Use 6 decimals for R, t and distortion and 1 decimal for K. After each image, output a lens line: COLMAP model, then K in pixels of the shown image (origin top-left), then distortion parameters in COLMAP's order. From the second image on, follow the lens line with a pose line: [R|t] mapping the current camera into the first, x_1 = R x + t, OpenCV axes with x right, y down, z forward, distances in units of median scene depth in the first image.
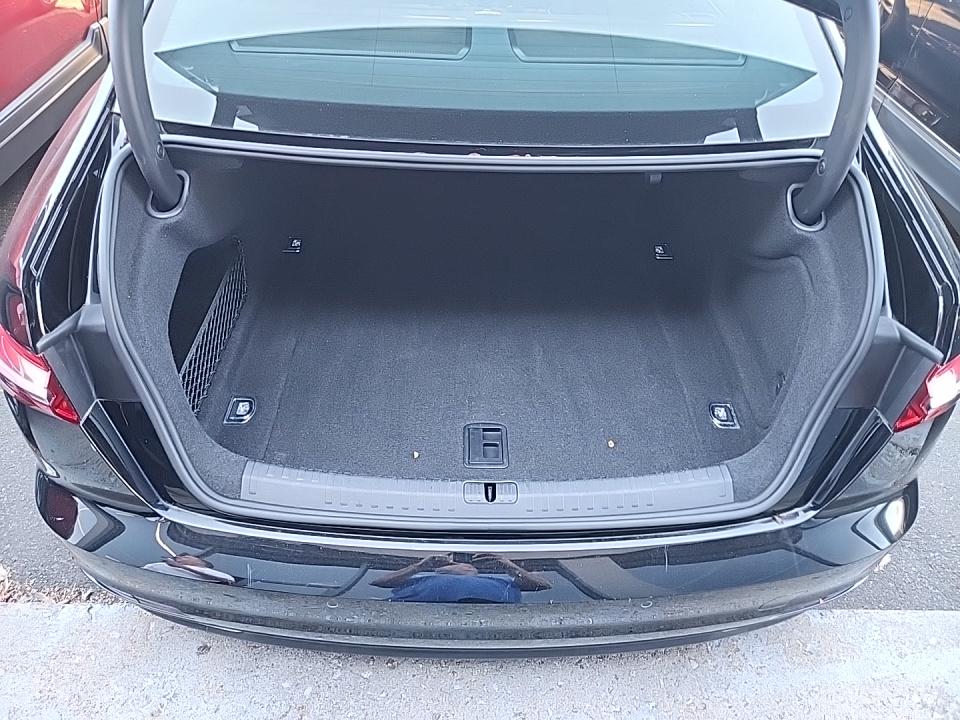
lens RADIAL K [[677.2, 0, 480.0], [0, 677.2, 360.0], [0, 0, 1]] dist [0.003525, 0.001718]
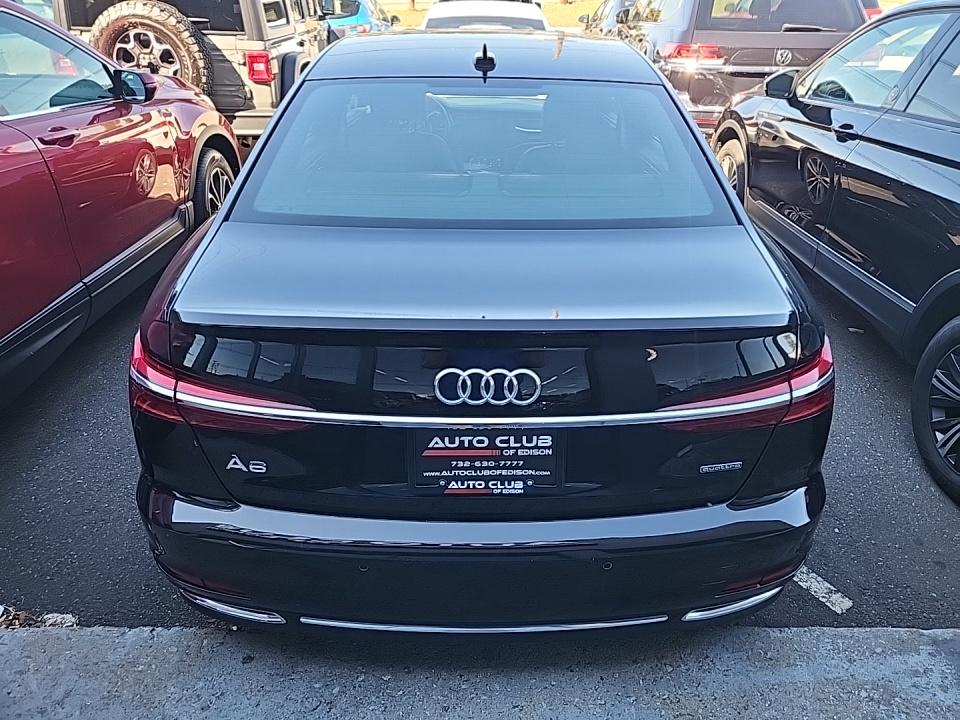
lens RADIAL K [[677.2, 0, 480.0], [0, 677.2, 360.0], [0, 0, 1]] dist [0.003525, 0.001718]
pose [[0.999496, -0.007266, -0.030901, 0.033059], [-0.000998, 0.965782, -0.259354, 0.240794], [0.031728, 0.259254, 0.965288, -0.258613]]
